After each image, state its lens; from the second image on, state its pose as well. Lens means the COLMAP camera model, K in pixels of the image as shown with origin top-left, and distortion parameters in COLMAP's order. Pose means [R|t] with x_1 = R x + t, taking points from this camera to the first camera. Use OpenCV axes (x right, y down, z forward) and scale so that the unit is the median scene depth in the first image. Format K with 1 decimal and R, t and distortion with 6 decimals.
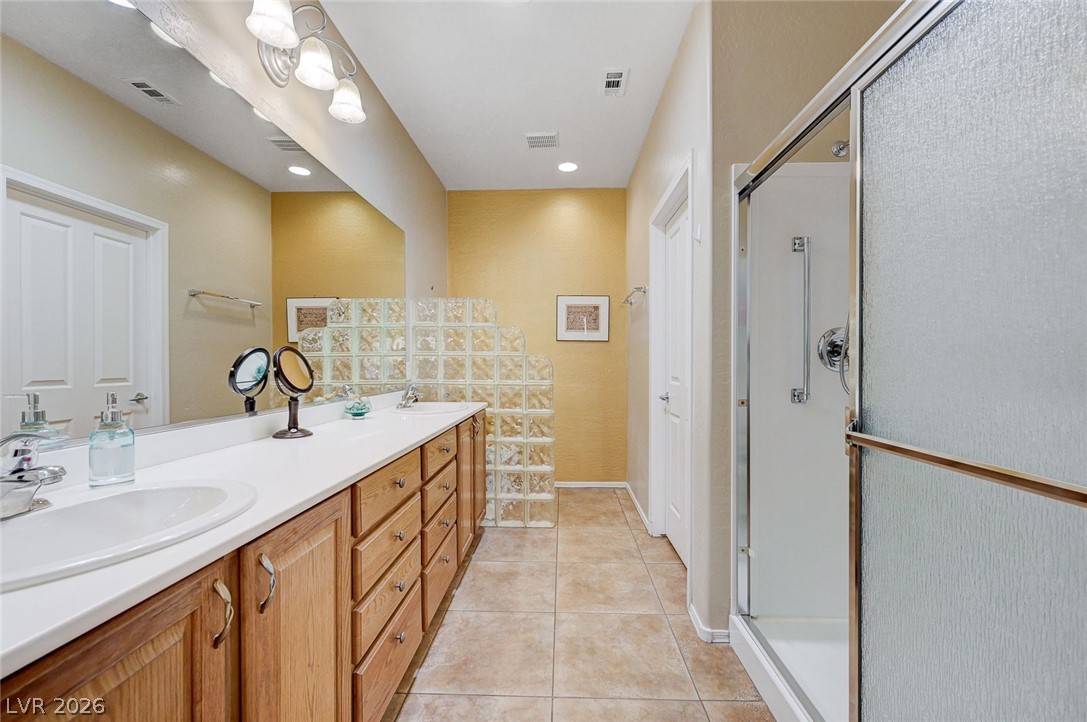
lens RADIAL K [[430.4, 0, 540.2], [0, 430.4, 368.2], [0, 0, 1]] dist [-0.001928, 0.000735]
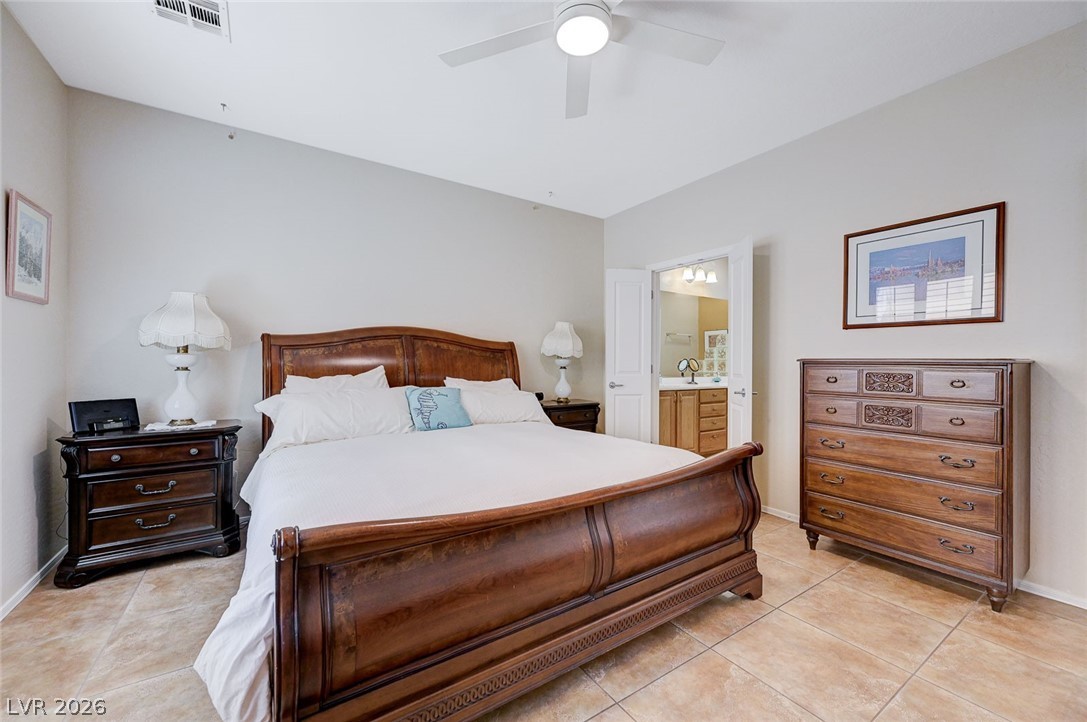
lens RADIAL K [[430.4, 0, 566.2], [0, 430.4, 367.7], [0, 0, 1]] dist [-0.001928, 0.000735]
pose [[0.625433, 0.011266, -0.780197, 0.861041], [-0.013634, 0.999901, 0.003510, 0.016031], [0.780159, 0.008442, 0.625524, -1.134349]]
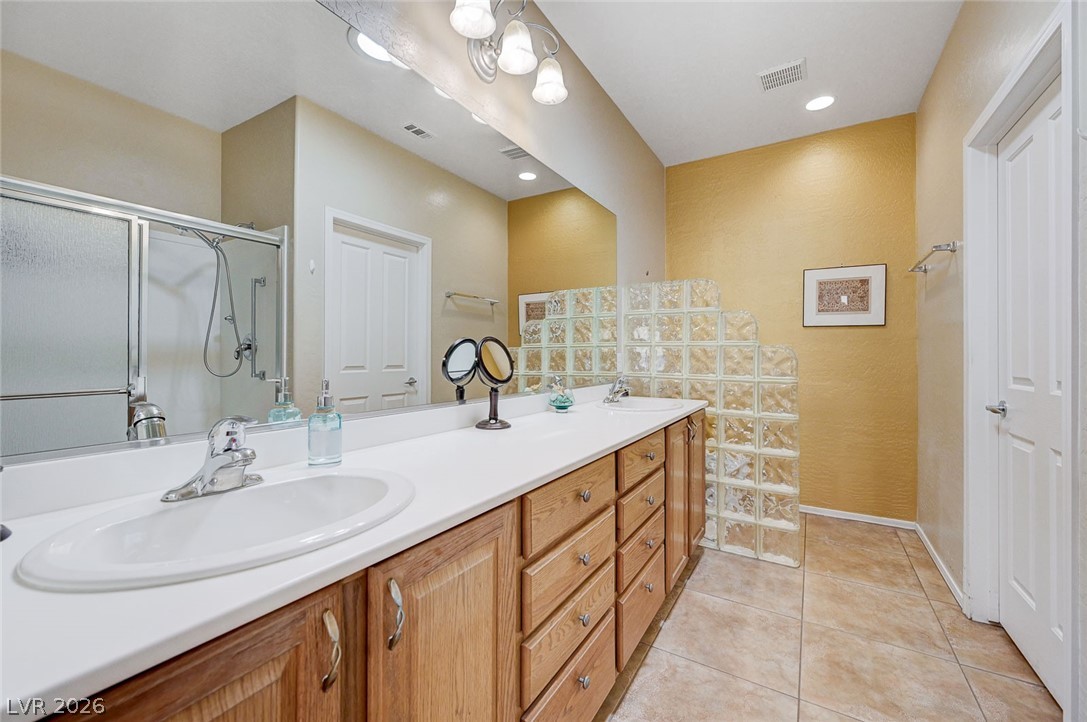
lens RADIAL K [[430.4, 0, 548.0], [0, 430.4, 353.0], [0, 0, 1]] dist [-0.001928, 0.000735]
pose [[0.878216, 0.002118, -0.478259, 0.006053], [-0.009662, 0.999865, -0.013315, -0.000368], [0.478166, 0.016314, 0.878118, 0.106981]]
